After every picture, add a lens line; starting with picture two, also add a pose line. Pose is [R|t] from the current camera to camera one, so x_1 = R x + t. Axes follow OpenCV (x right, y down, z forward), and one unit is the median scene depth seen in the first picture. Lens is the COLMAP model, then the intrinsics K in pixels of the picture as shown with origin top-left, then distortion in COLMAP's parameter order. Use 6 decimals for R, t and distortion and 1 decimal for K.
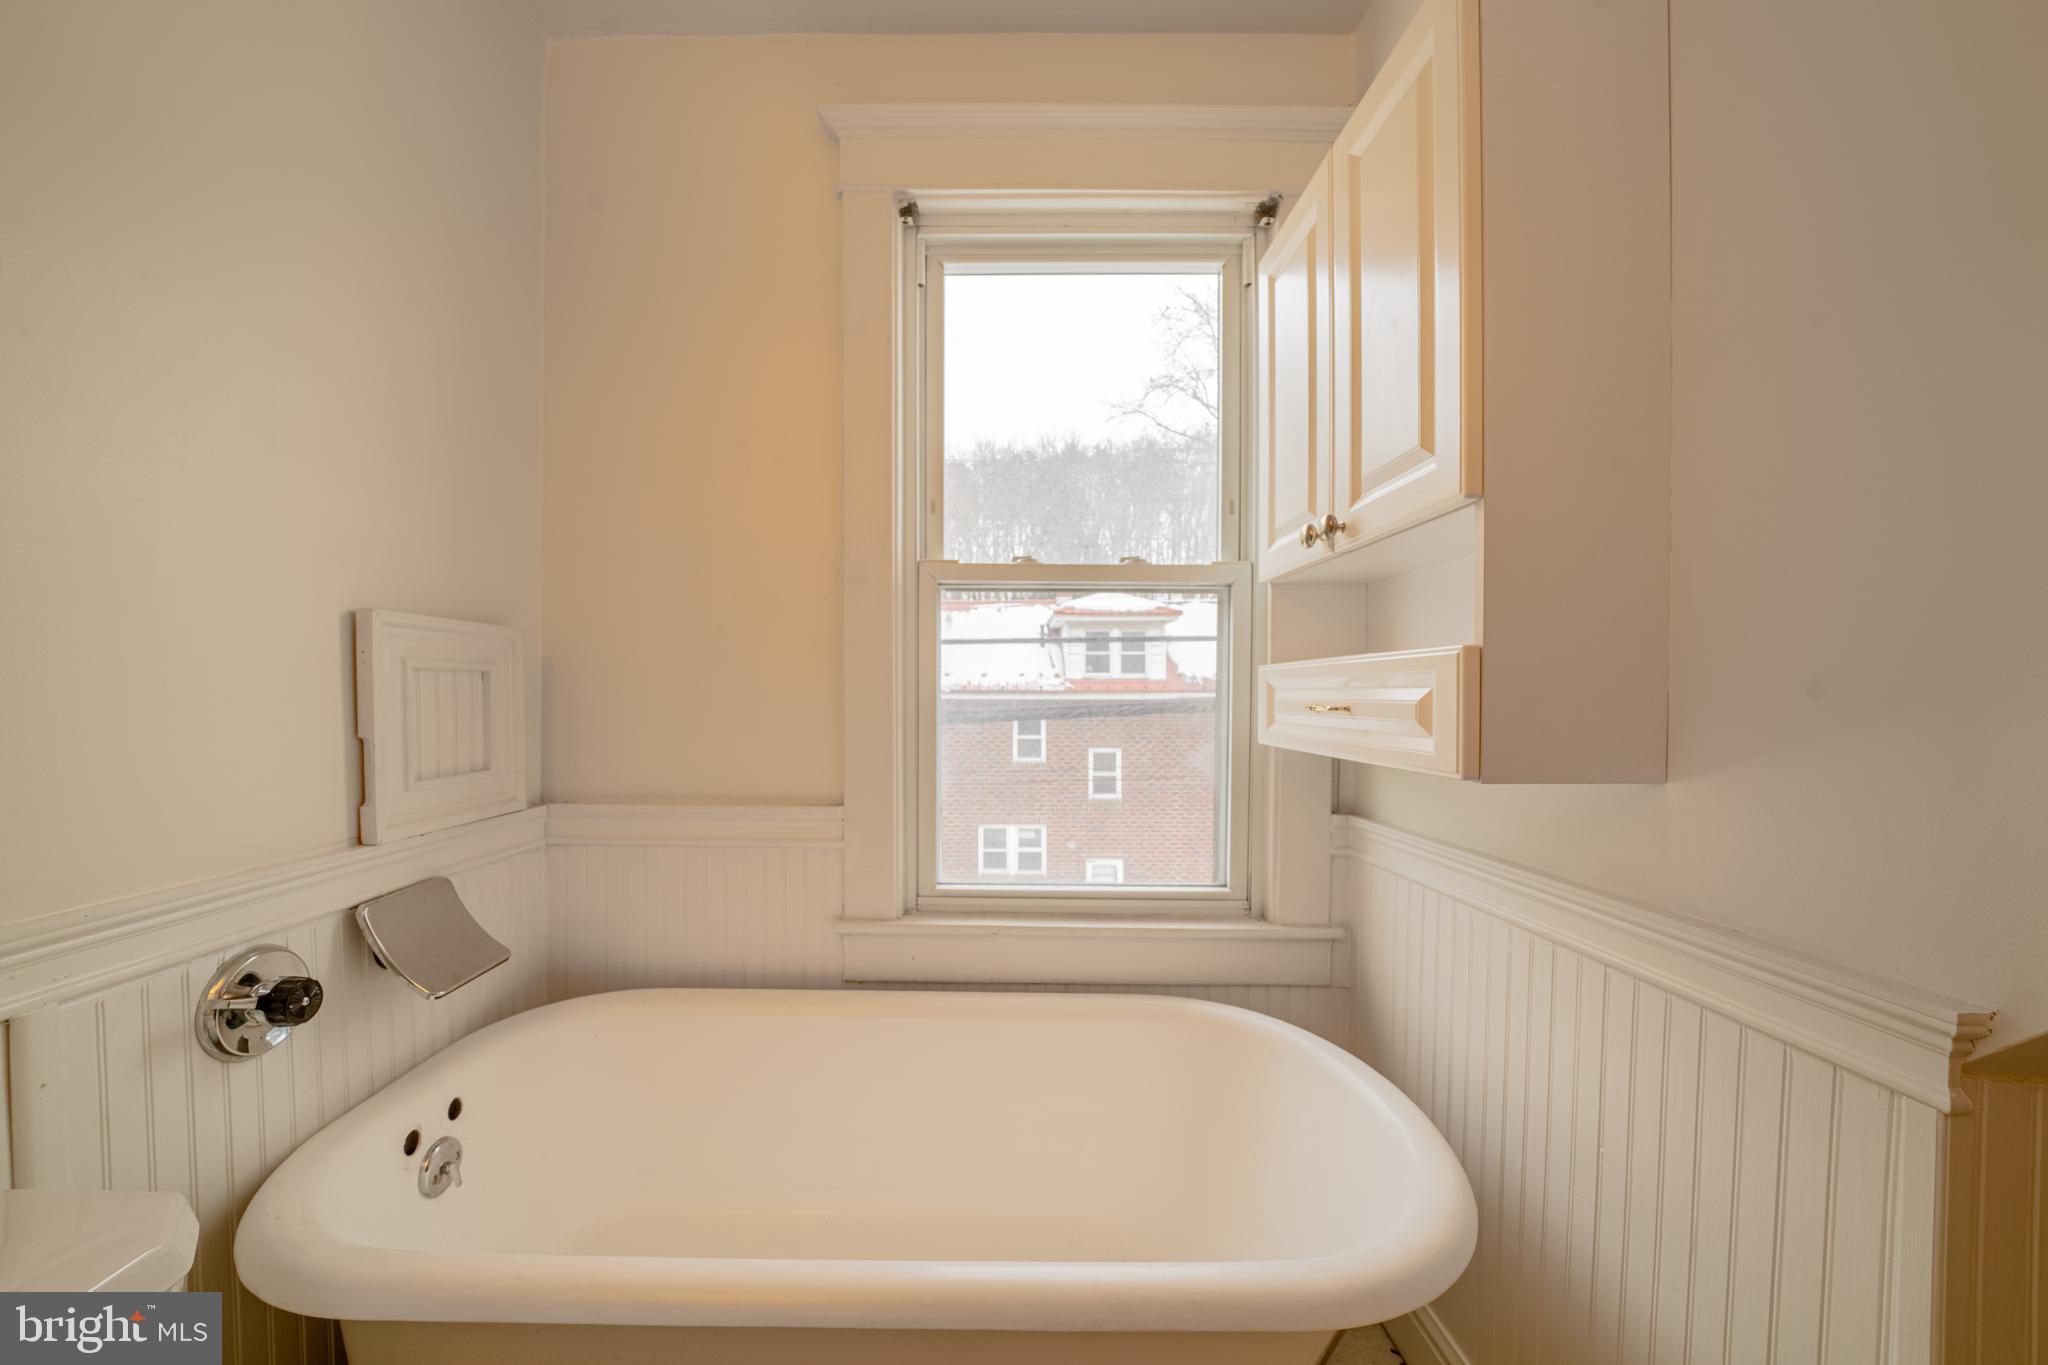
lens RADIAL K [[743.0, 0, 1017.1], [0, 743.0, 718.7], [0, 0, 1]] dist [-0.027323, -0.000047]
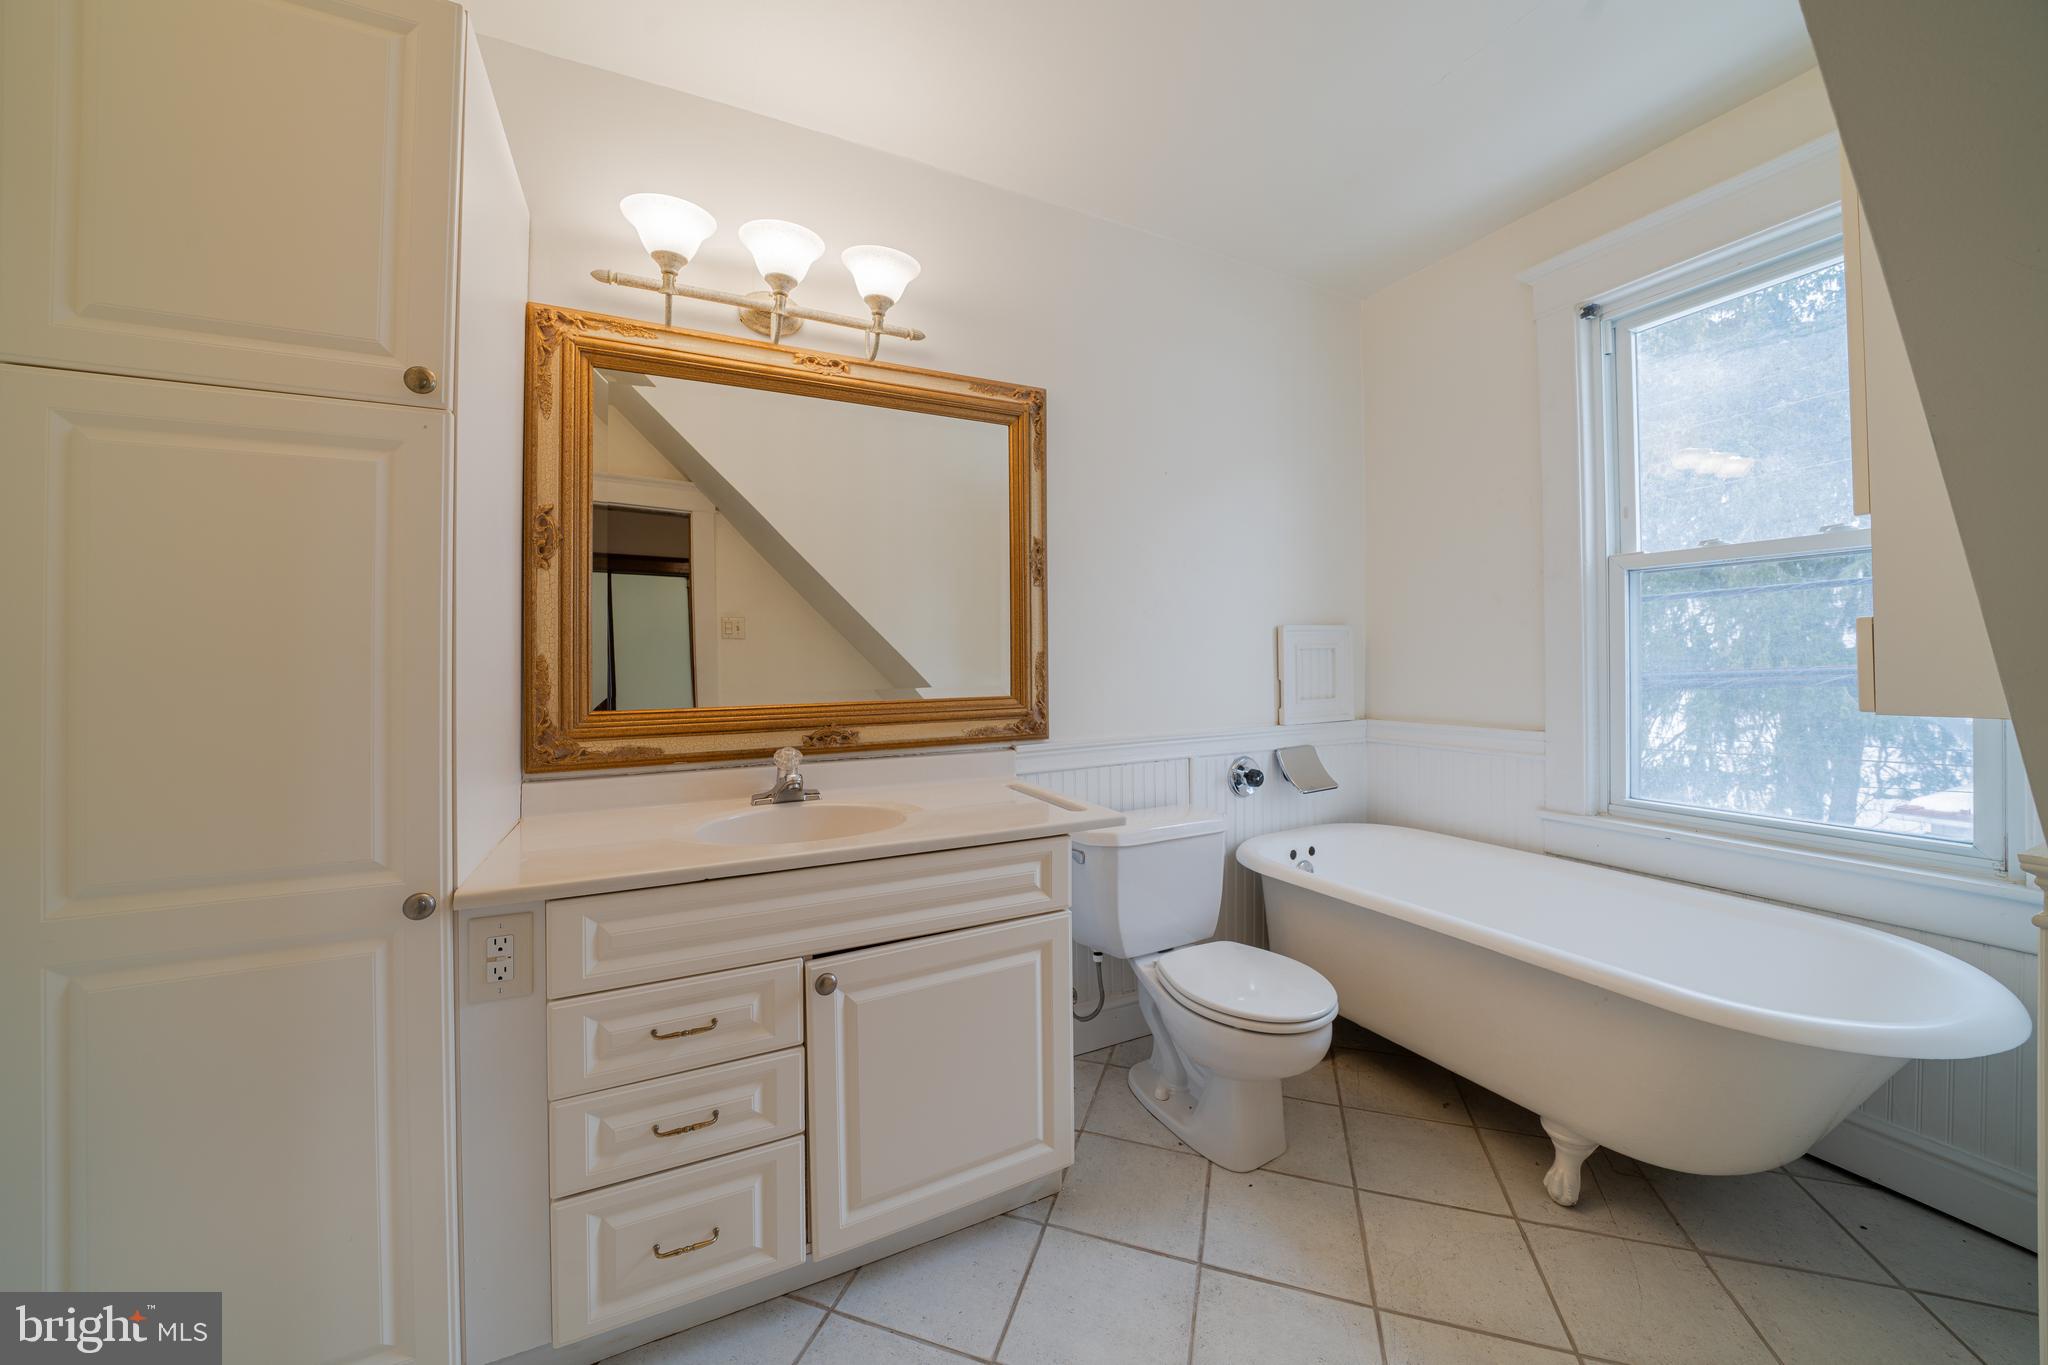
lens RADIAL K [[723.3, 0, 1024.0], [0, 723.3, 682.5], [0, 0, 1]] dist [0.000139, 0.000003]
pose [[0.445784, 0.013444, -0.895040, 0.765448], [-0.002340, 0.999901, 0.013854, 0.004151], [0.895137, -0.004082, 0.445772, -0.730053]]
